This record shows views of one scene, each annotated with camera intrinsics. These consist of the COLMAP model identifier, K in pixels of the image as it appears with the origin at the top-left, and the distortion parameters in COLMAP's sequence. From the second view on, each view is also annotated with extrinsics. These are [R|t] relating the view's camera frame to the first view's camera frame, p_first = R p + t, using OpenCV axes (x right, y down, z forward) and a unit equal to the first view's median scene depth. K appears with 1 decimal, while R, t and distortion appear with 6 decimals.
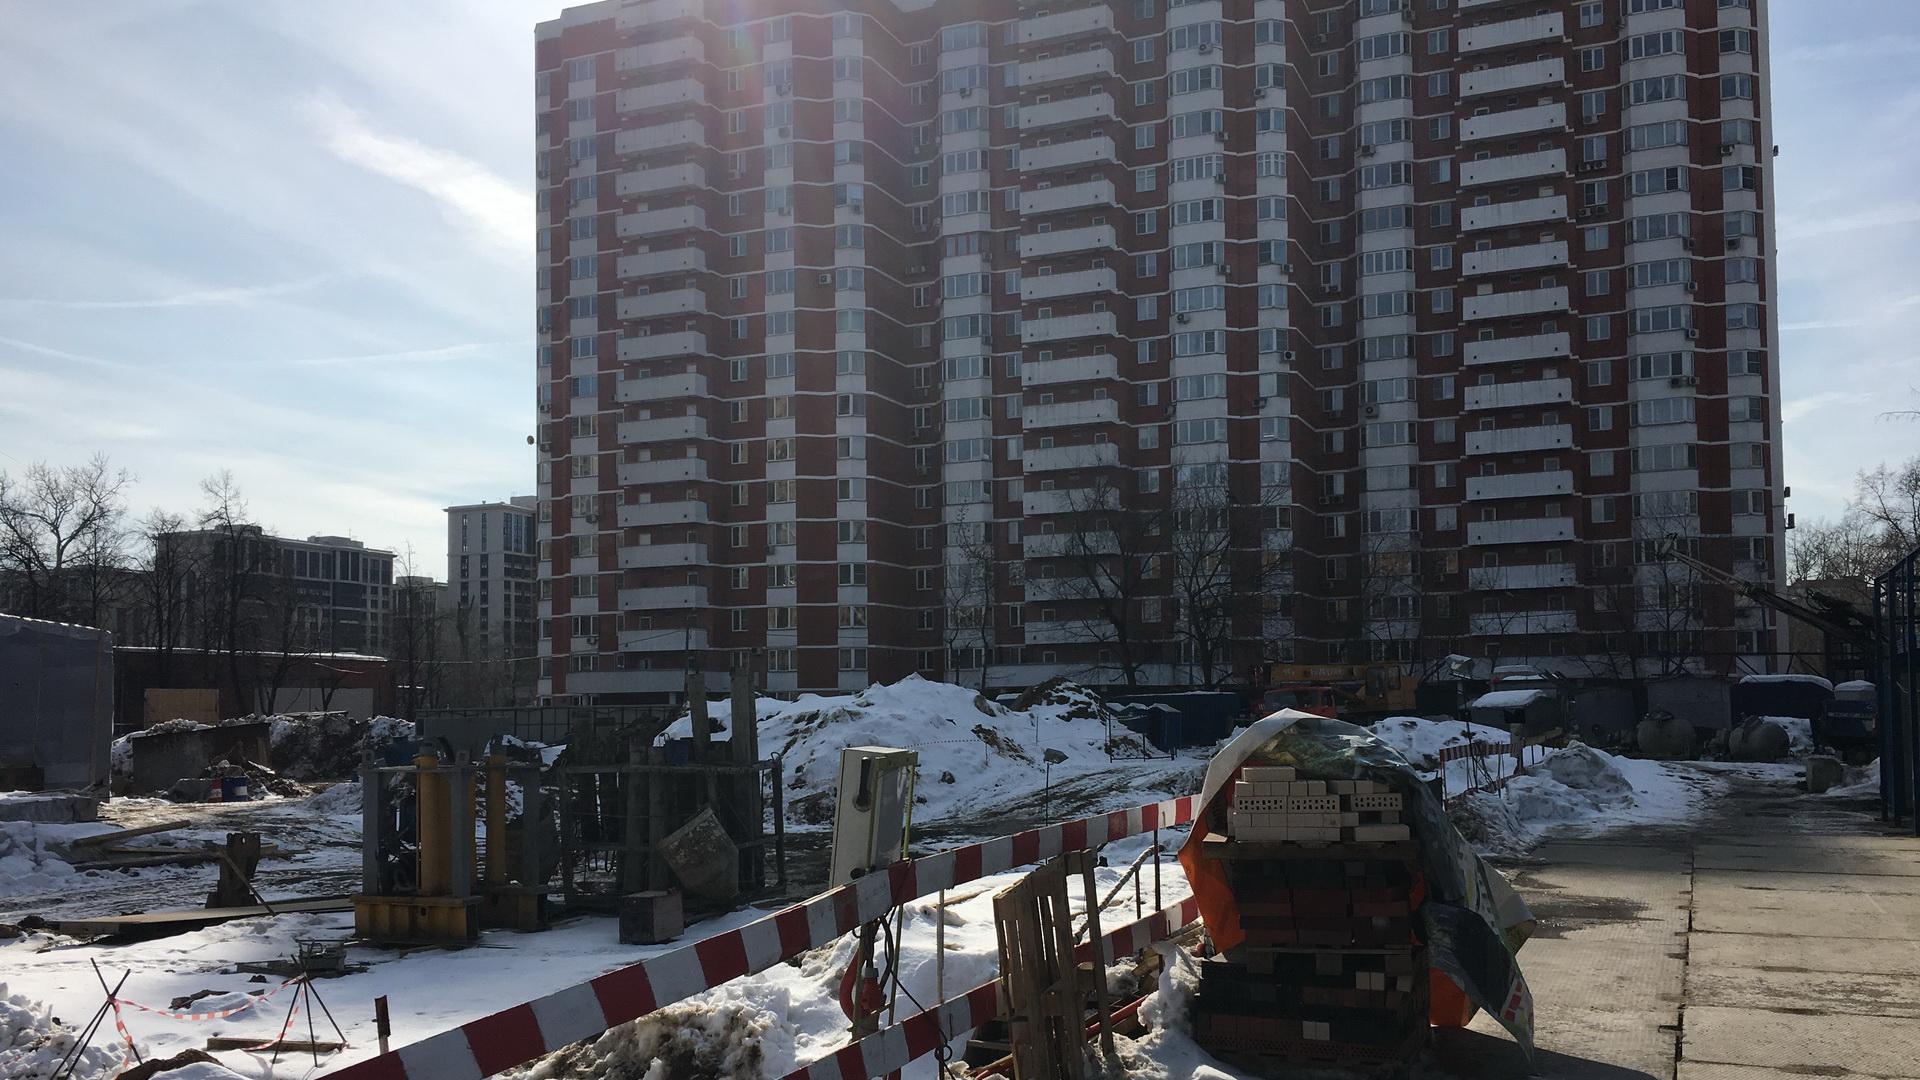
lens RADIAL K [[1638.7, 0, 927.0], [0, 1638.7, 570.6], [0, 0, 1]] dist [0.083317, -0.130811]
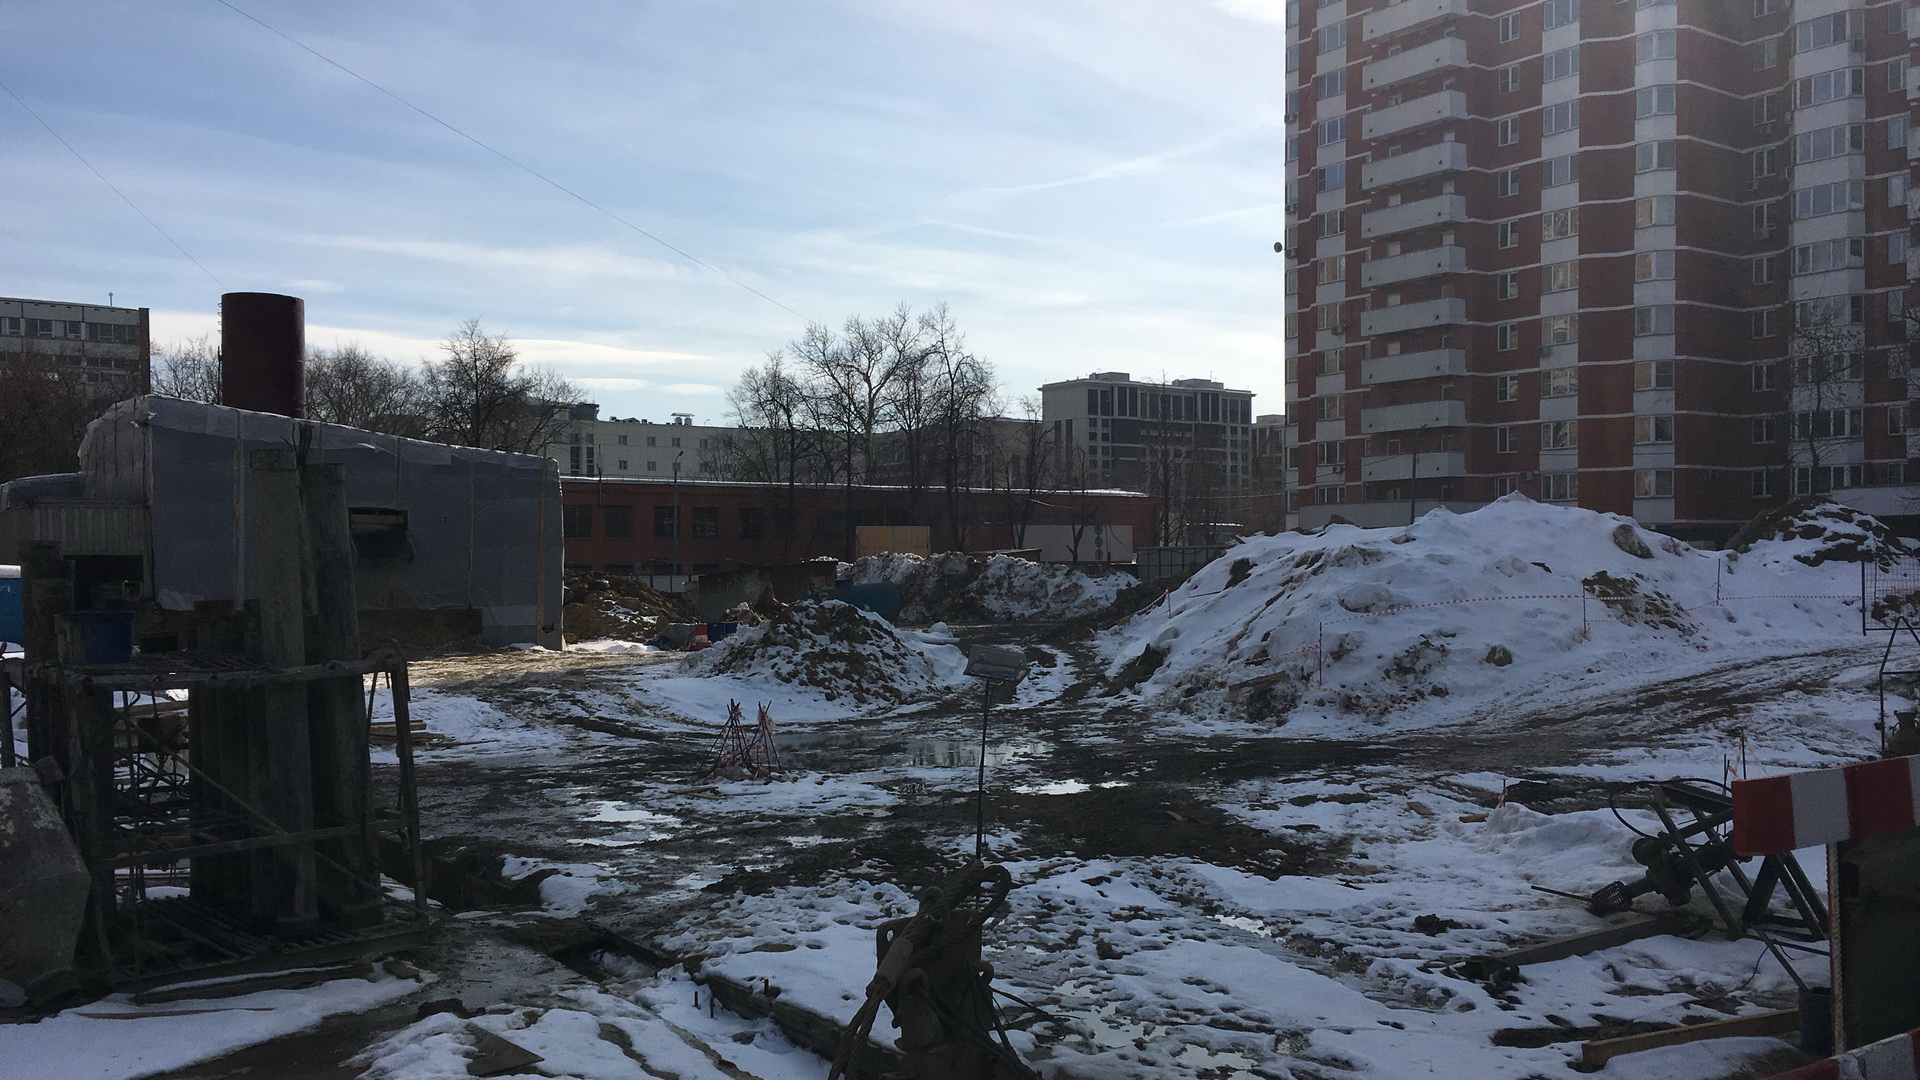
lens RADIAL K [[1638.7, 0, 927.0], [0, 1638.7, 570.6], [0, 0, 1]] dist [0.083317, -0.130811]
pose [[0.863779, 0.006494, -0.503830, 0.051822], [0.042846, 0.995349, 0.086285, 0.011304], [0.502047, -0.096118, 0.859483, 0.131607]]
